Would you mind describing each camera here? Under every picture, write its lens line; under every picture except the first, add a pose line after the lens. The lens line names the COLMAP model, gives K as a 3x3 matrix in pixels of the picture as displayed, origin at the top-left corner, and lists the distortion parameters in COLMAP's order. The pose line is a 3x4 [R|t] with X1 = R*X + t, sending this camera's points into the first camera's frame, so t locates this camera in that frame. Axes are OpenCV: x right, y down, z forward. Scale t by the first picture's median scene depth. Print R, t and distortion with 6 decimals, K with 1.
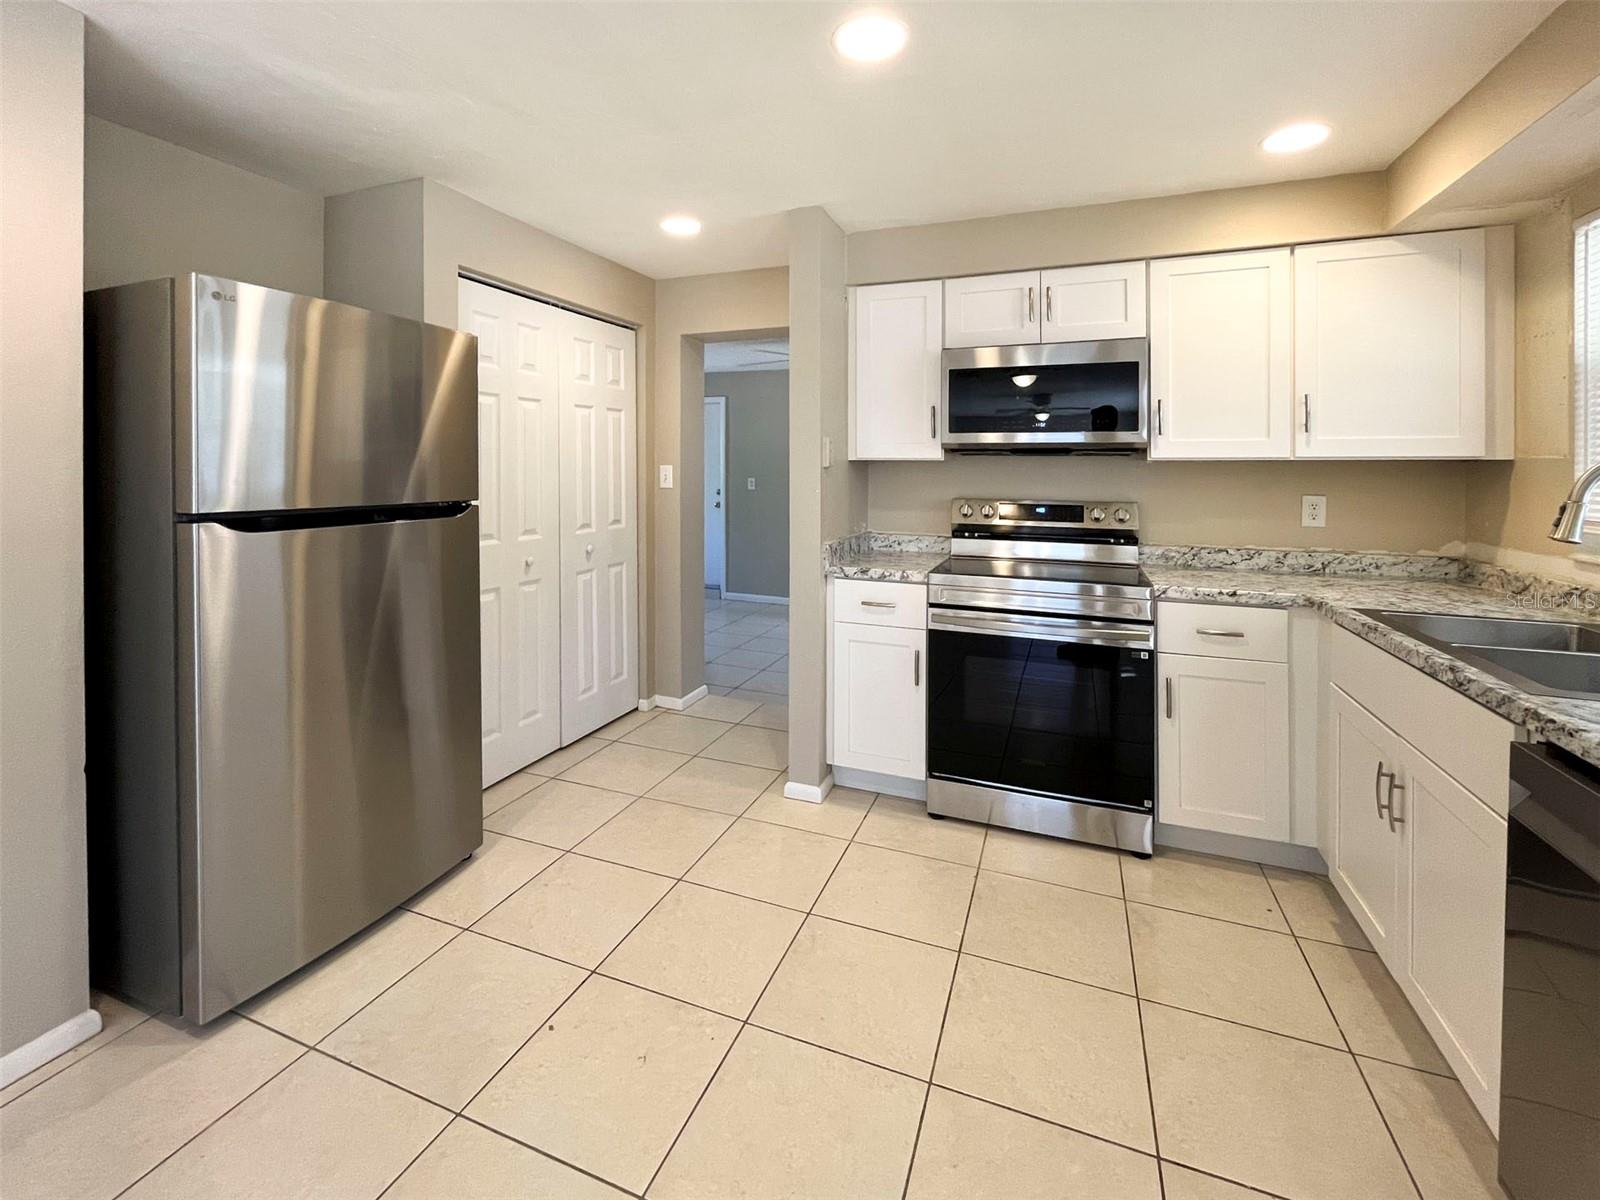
lens RADIAL K [[706.4, 0, 781.9], [0, 706.4, 468.1], [0, 0, 1]] dist [0.000080, -0.000027]
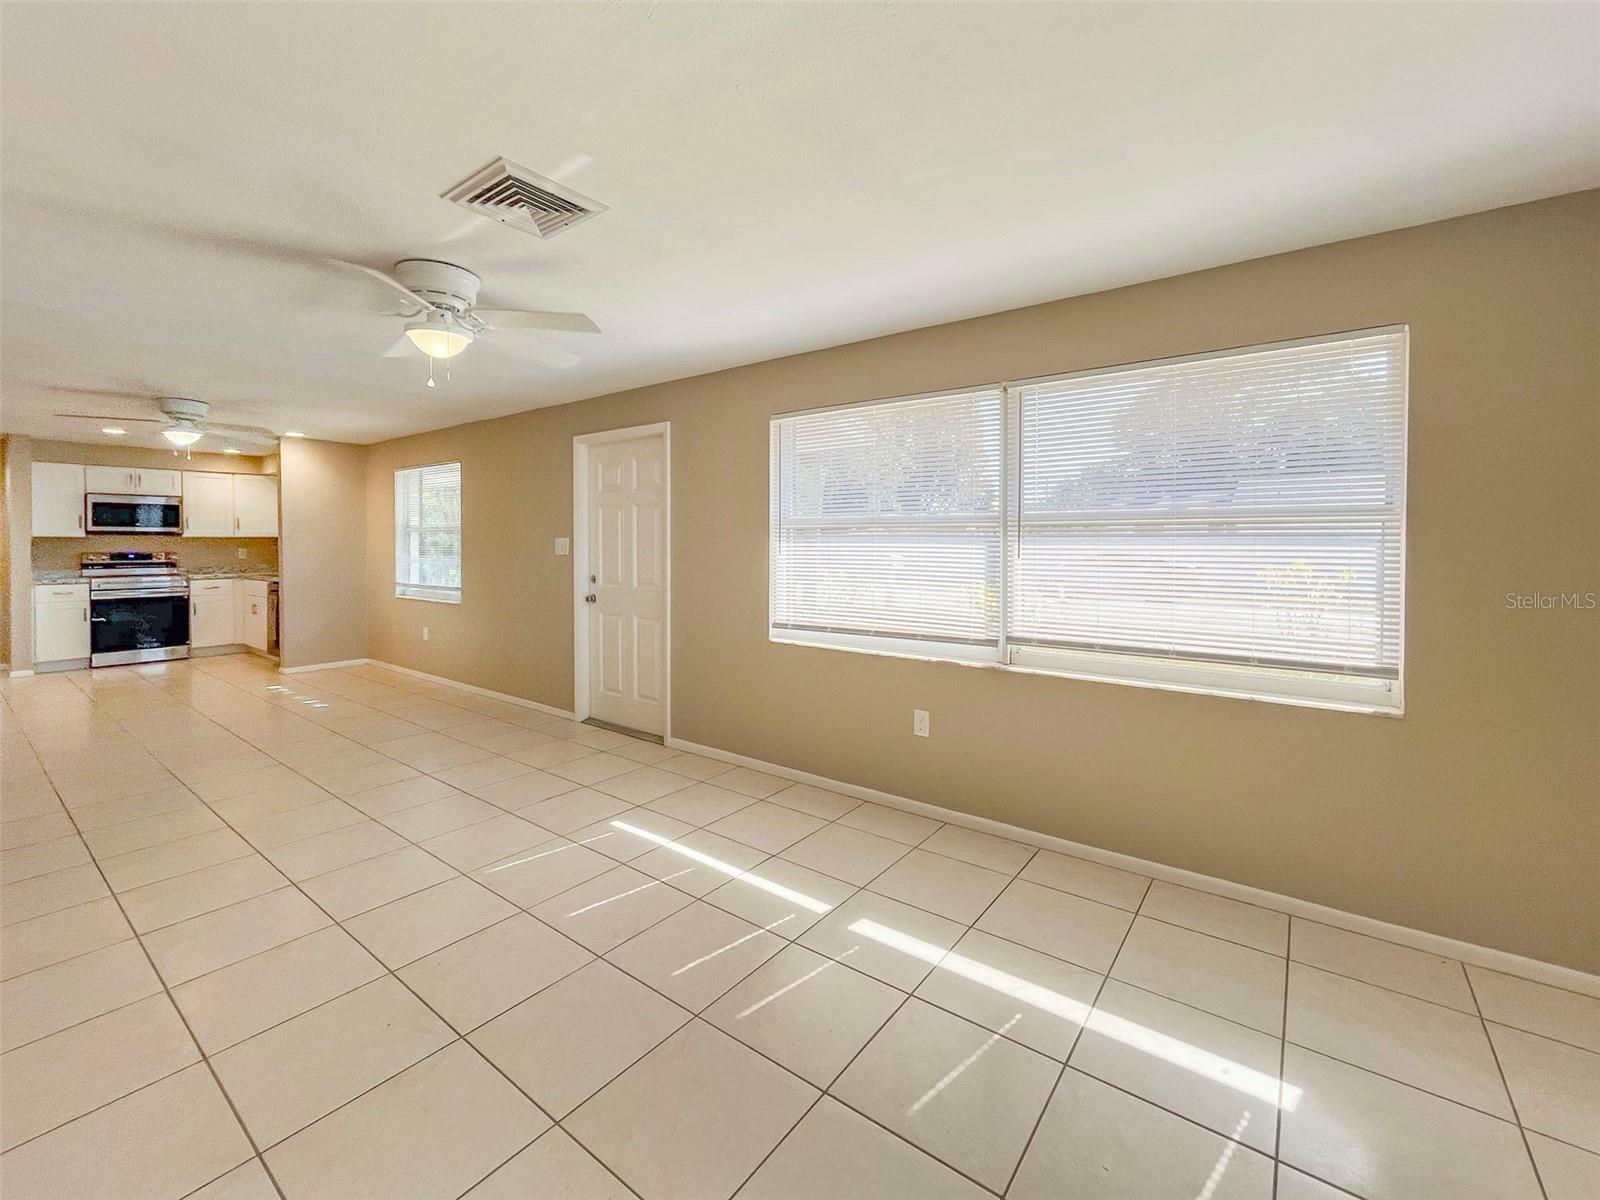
lens RADIAL K [[673.3, 0, 798.2], [0, 673.3, 550.0], [0, 0, 1]] dist [-0.002016, -0.000372]
pose [[0.266557, -0.020332, 0.963605, -1.494229], [-0.001863, 0.999765, 0.021610, -0.022753], [-0.963817, -0.007556, 0.266457, -2.219052]]
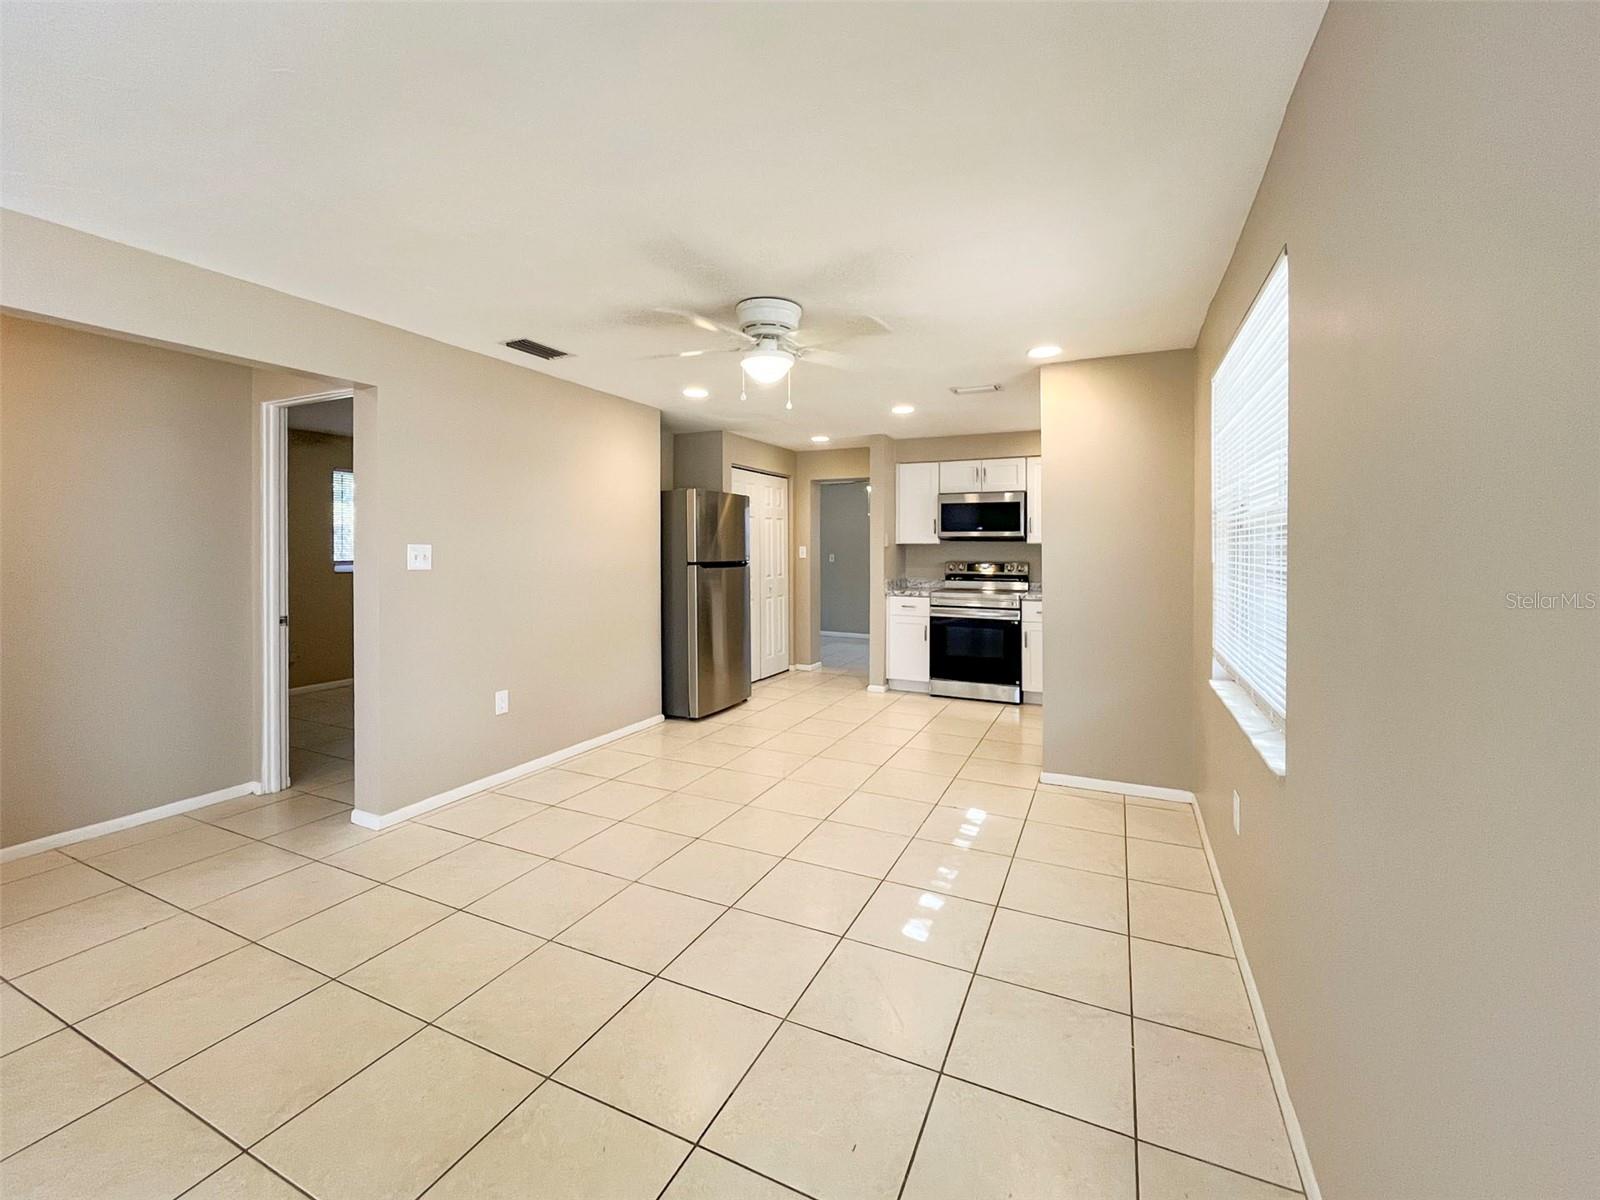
lens RADIAL K [[673.3, 0, 798.2], [0, 673.3, 550.0], [0, 0, 1]] dist [-0.002016, -0.000372]
pose [[0.998474, -0.002561, -0.055166, -0.102238], [0.002770, 0.999989, 0.003716, -0.001006], [0.055156, -0.003863, 0.998470, -1.204889]]
